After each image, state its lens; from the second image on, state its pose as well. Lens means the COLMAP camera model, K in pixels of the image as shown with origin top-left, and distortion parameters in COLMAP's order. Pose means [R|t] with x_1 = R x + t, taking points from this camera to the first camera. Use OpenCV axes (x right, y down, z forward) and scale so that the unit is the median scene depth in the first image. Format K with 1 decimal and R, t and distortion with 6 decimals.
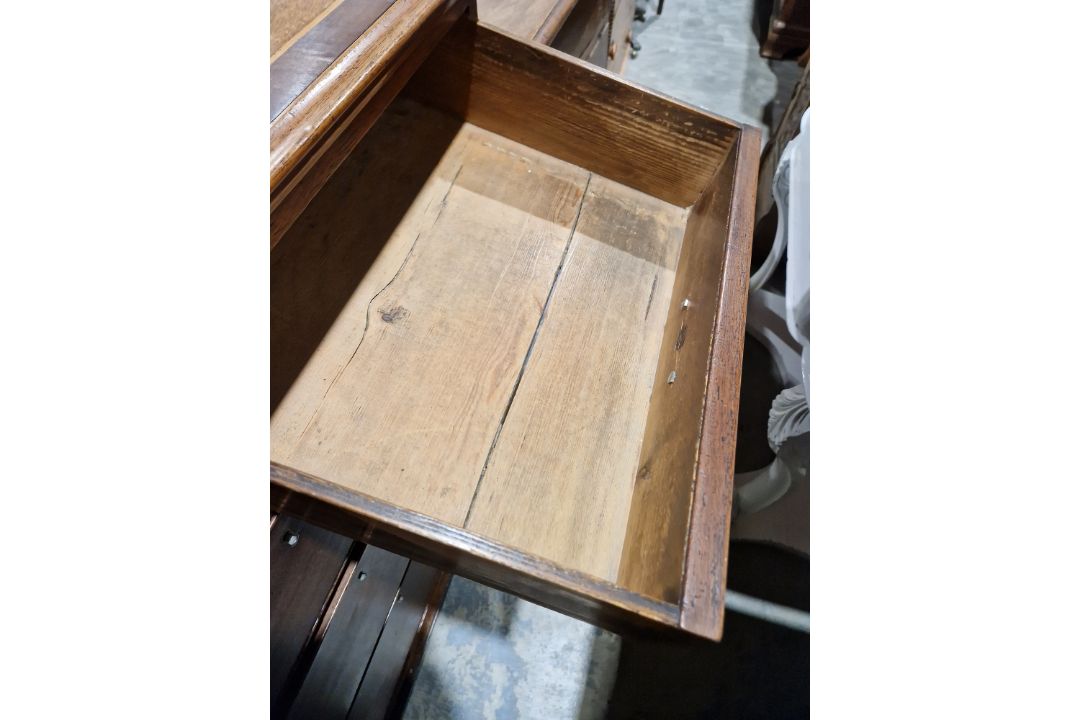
lens RADIAL K [[505.9, 0, 547.5], [0, 505.9, 361.4], [0, 0, 1]] dist [0.048013, -0.056607]
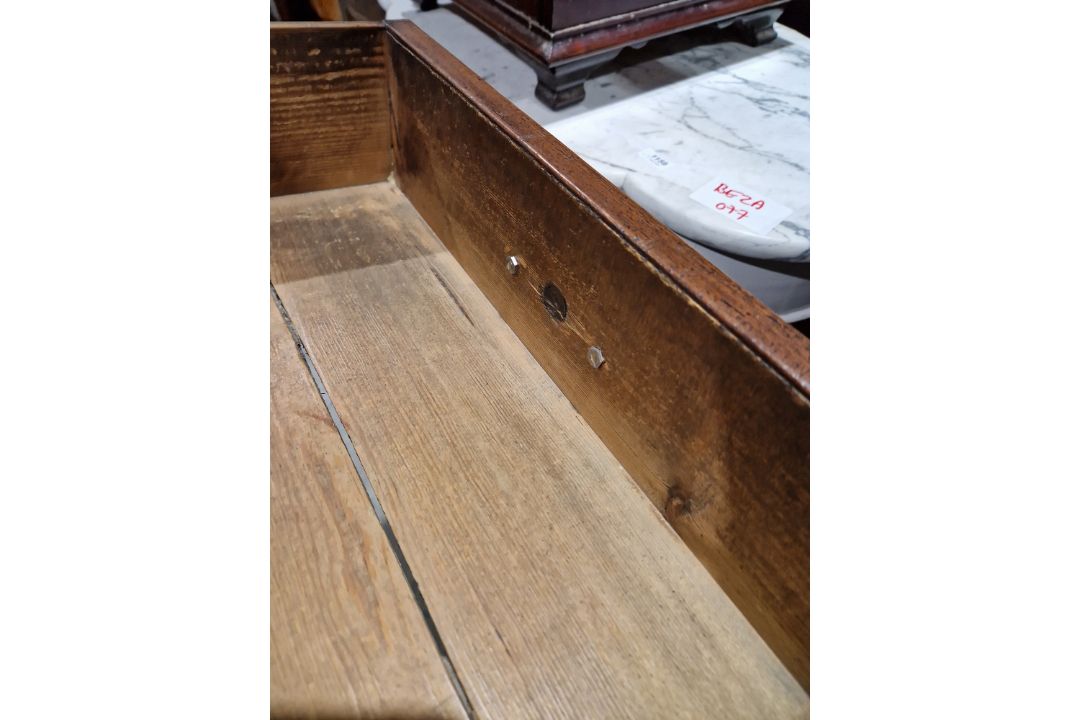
lens RADIAL K [[505.9, 0, 547.5], [0, 505.9, 361.4], [0, 0, 1]] dist [0.048013, -0.056607]
pose [[0.652098, -0.626705, 0.426625, -0.046856], [0.647138, 0.753279, 0.117401, -0.060728], [-0.394944, 0.199528, 0.896776, 0.387576]]
